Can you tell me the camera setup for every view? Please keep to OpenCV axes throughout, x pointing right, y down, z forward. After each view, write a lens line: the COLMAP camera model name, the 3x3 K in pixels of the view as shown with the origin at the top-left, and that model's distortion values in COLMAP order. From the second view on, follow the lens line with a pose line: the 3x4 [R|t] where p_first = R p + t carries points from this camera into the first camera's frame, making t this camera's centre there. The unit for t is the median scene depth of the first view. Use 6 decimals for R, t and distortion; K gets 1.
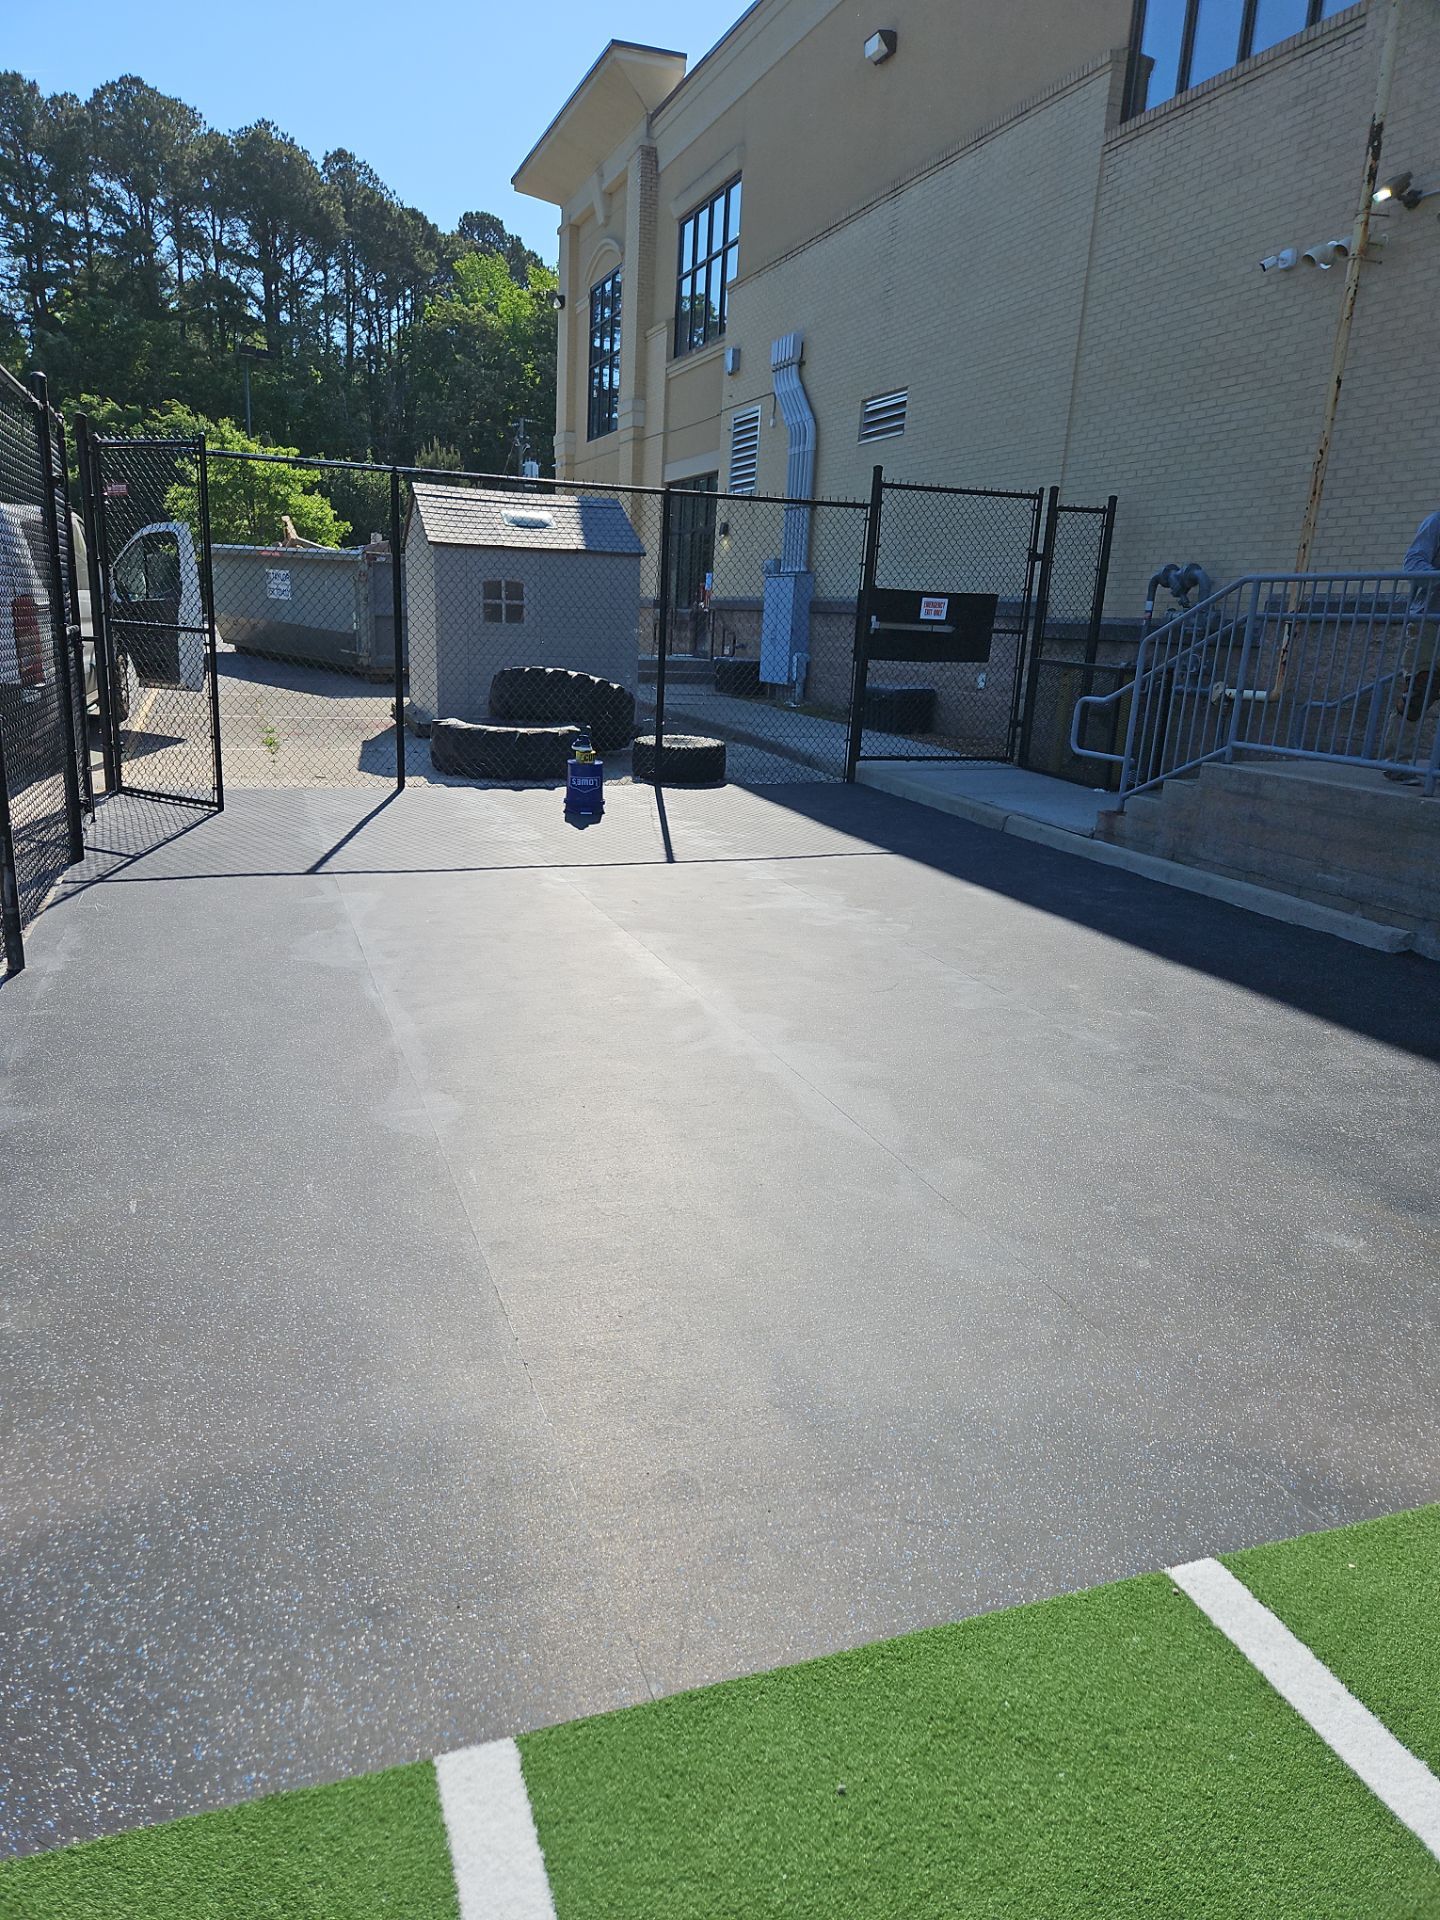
lens RADIAL K [[1323.2, 0, 722.3], [0, 1323.2, 1015.7], [0, 0, 1]] dist [0.065381, -0.032346]
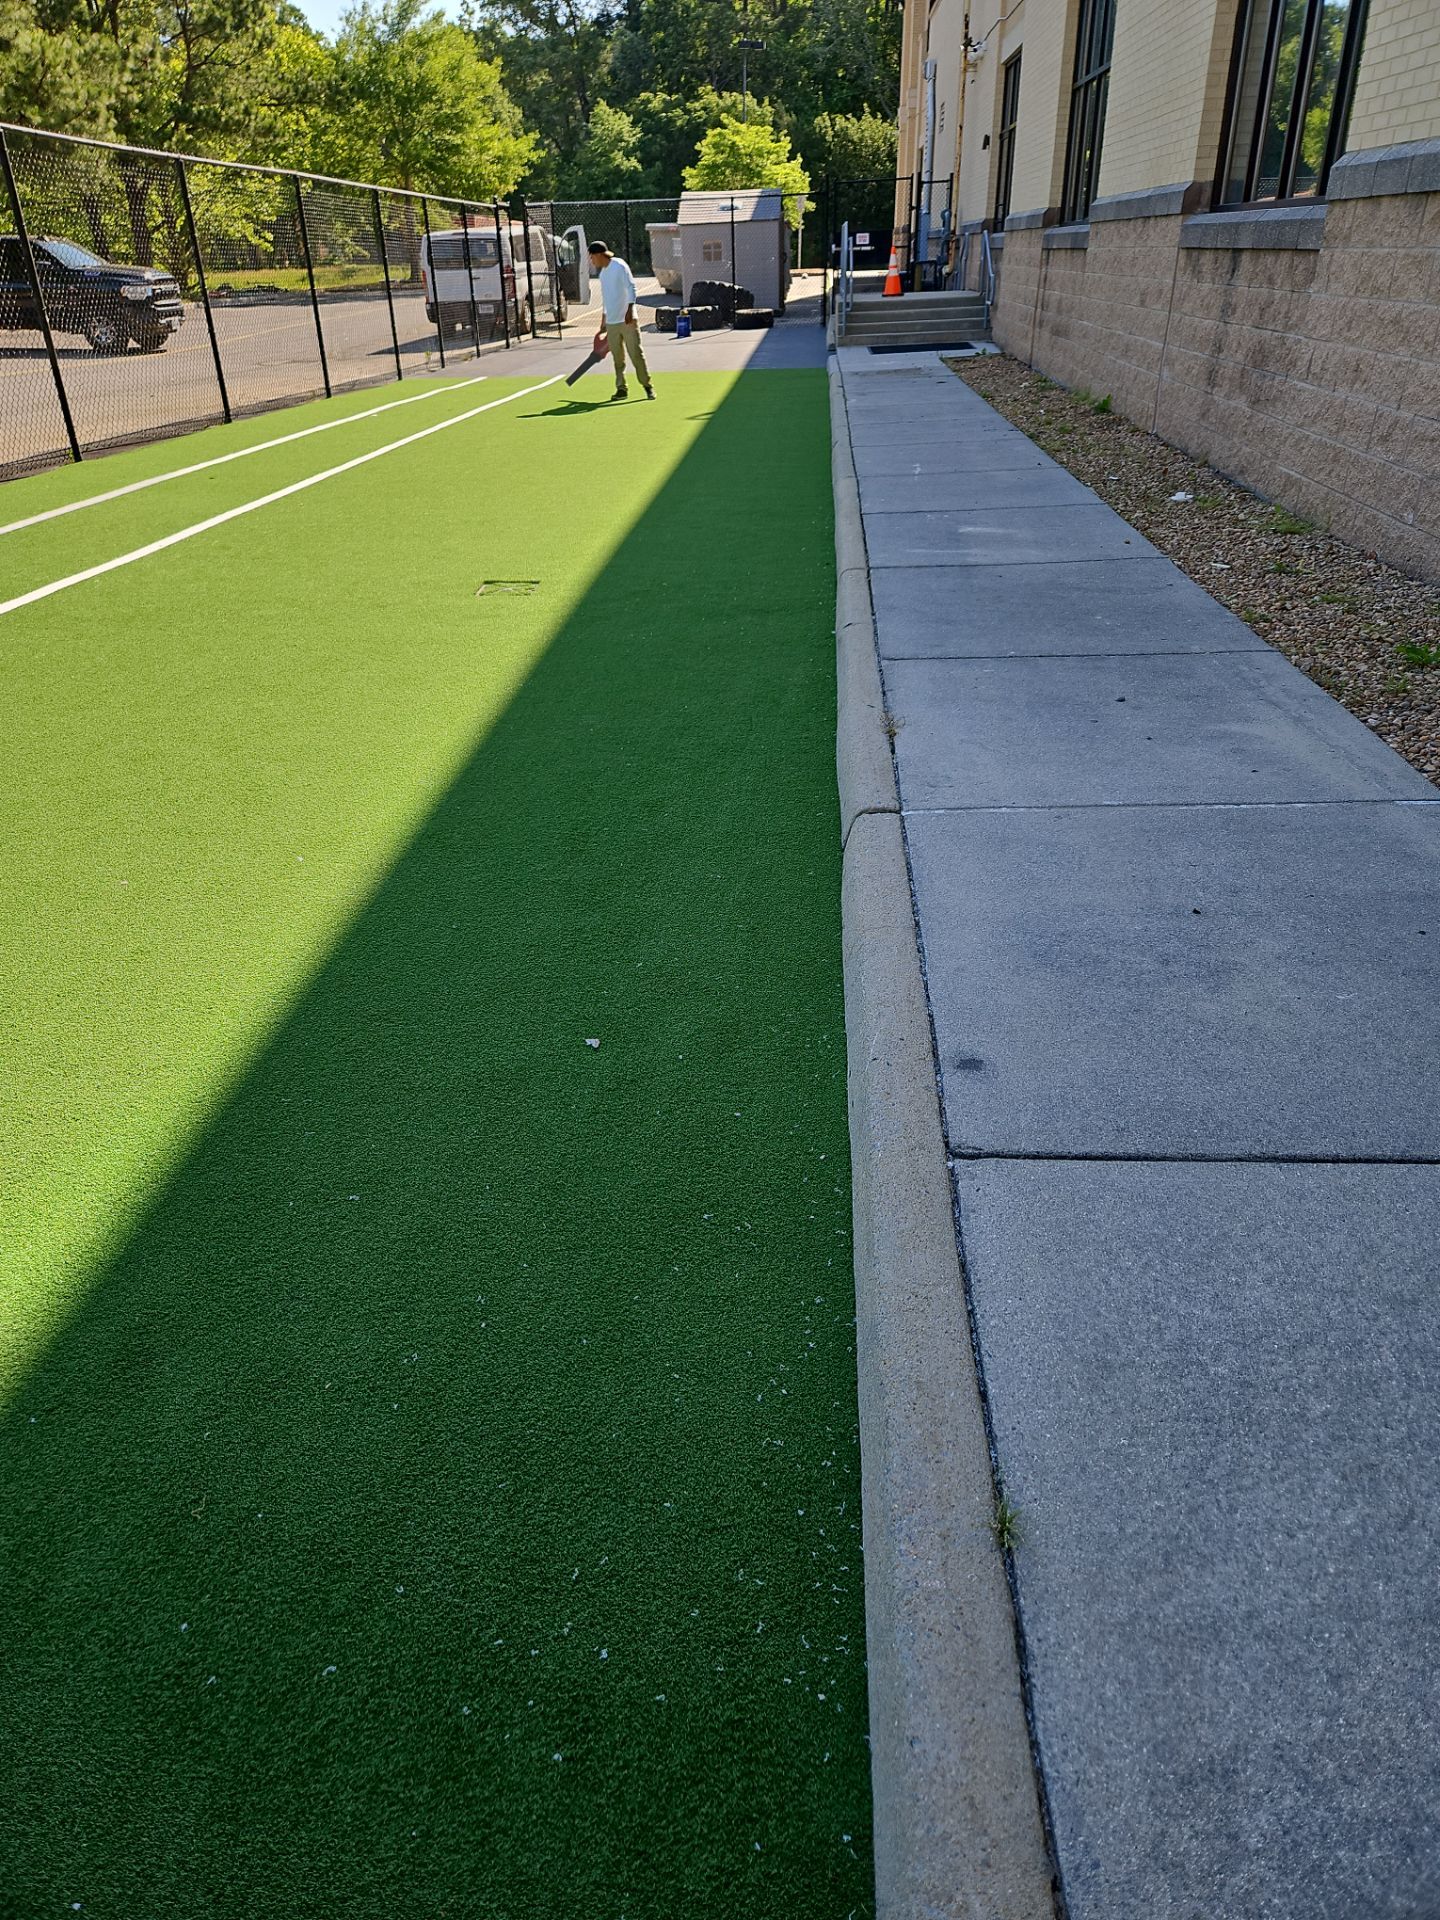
lens RADIAL K [[1323.2, 0, 722.3], [0, 1323.2, 1015.7], [0, 0, 1]] dist [0.065381, -0.032346]
pose [[0.916435, 0.134508, -0.376900, 0.524730], [-0.049257, 0.972573, 0.227323, 0.246289], [0.397140, -0.189762, 0.897926, -0.735132]]
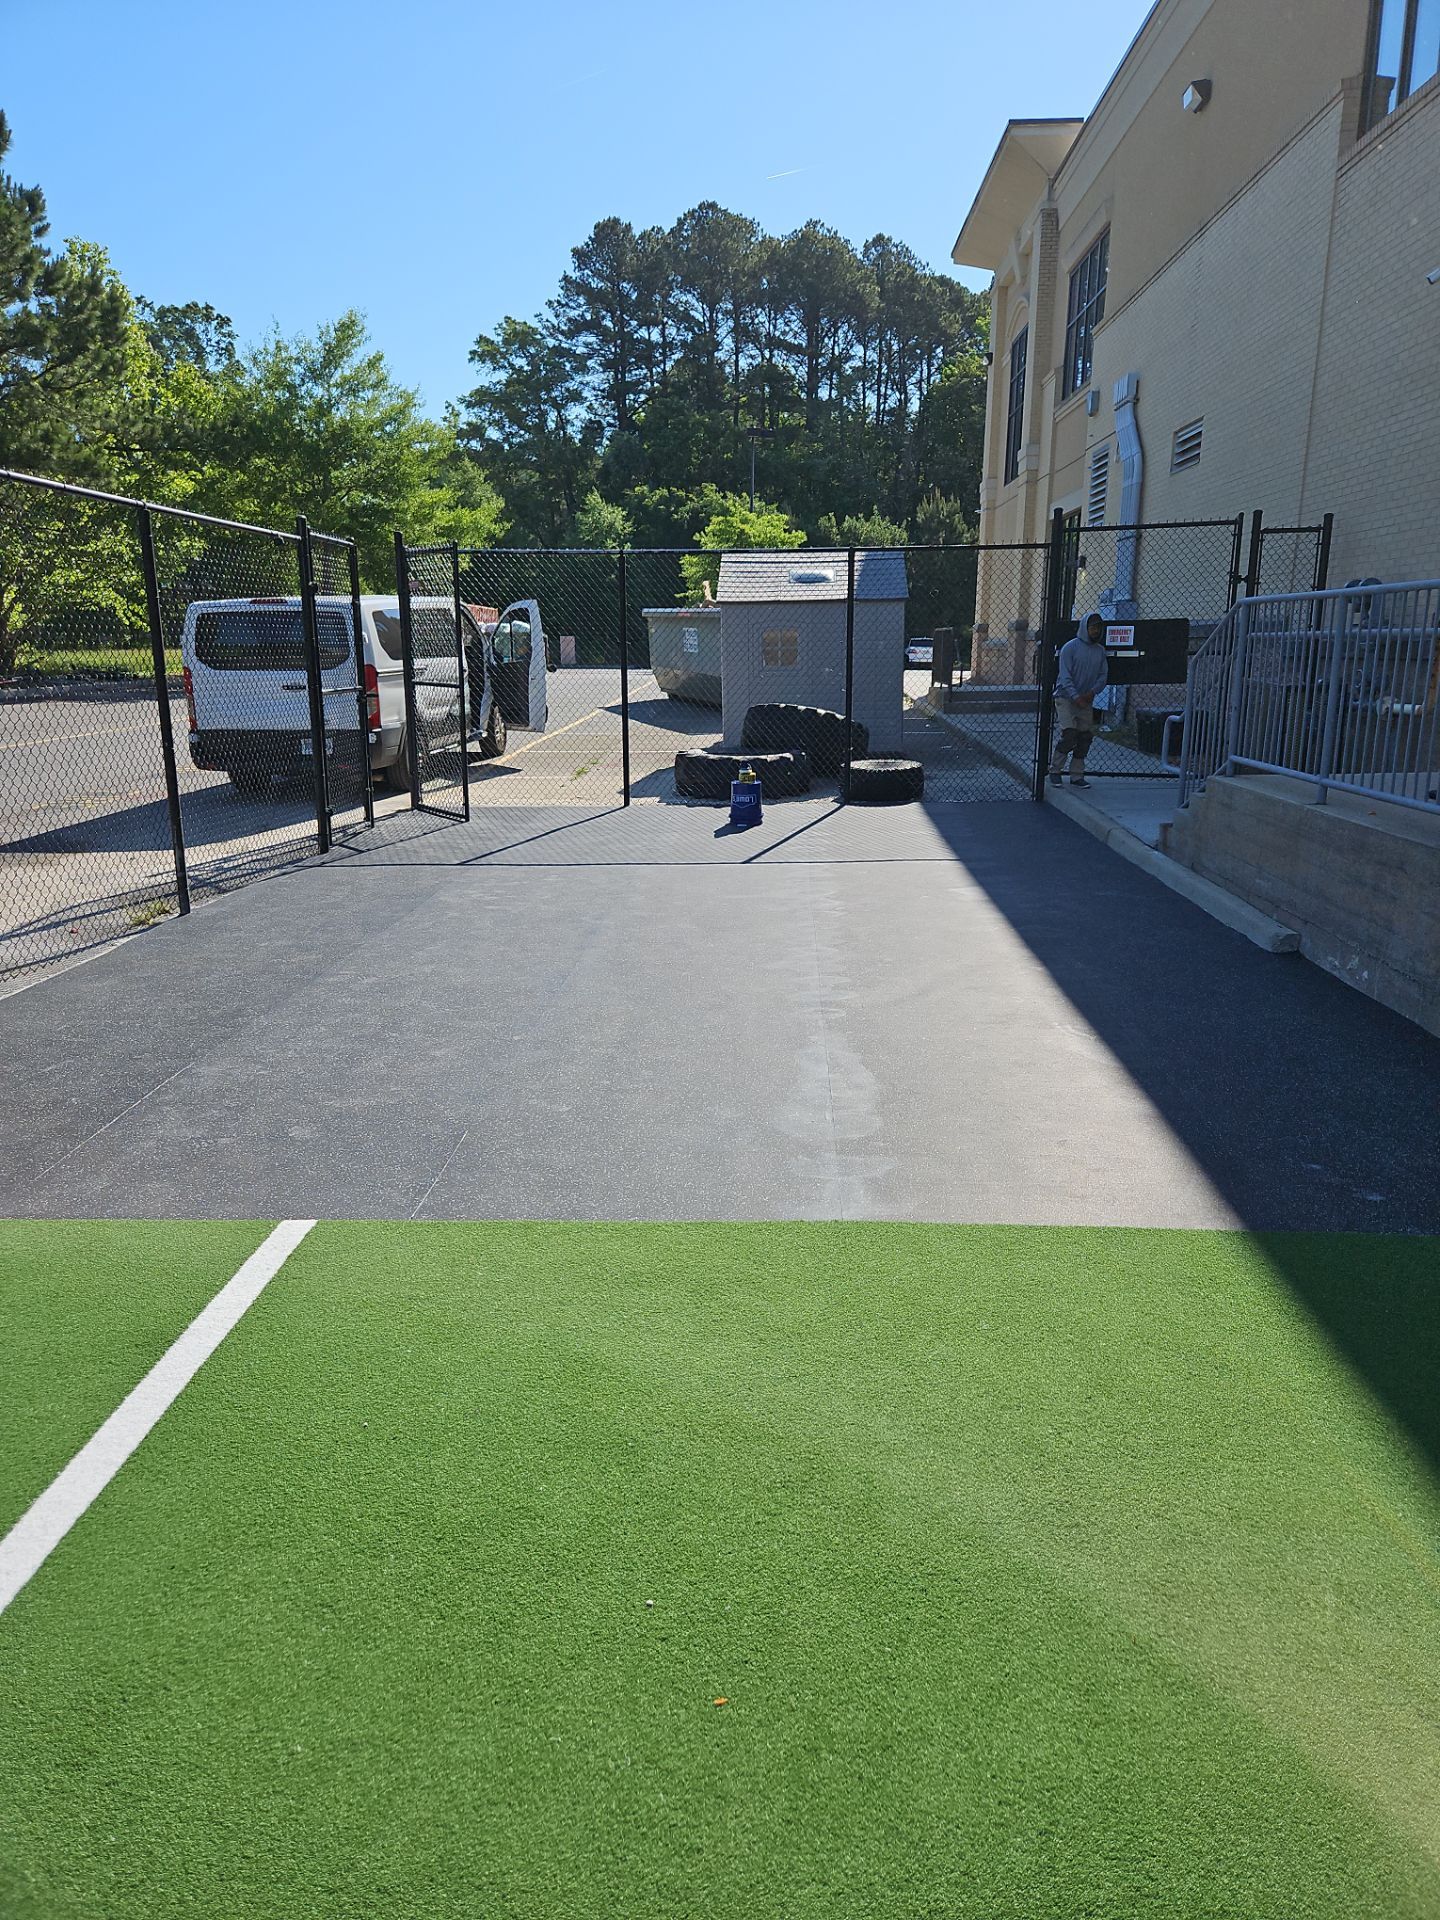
lens RADIAL K [[1355.1, 0, 720.0], [0, 1355.1, 960.0], [0, 0, 1]] dist [0.066330, -0.007226]
pose [[0.924516, 0.042929, -0.378718, 0.152953], [-0.069451, 0.995976, -0.056644, 0.014861], [0.374763, 0.078671, 0.923777, -0.042544]]
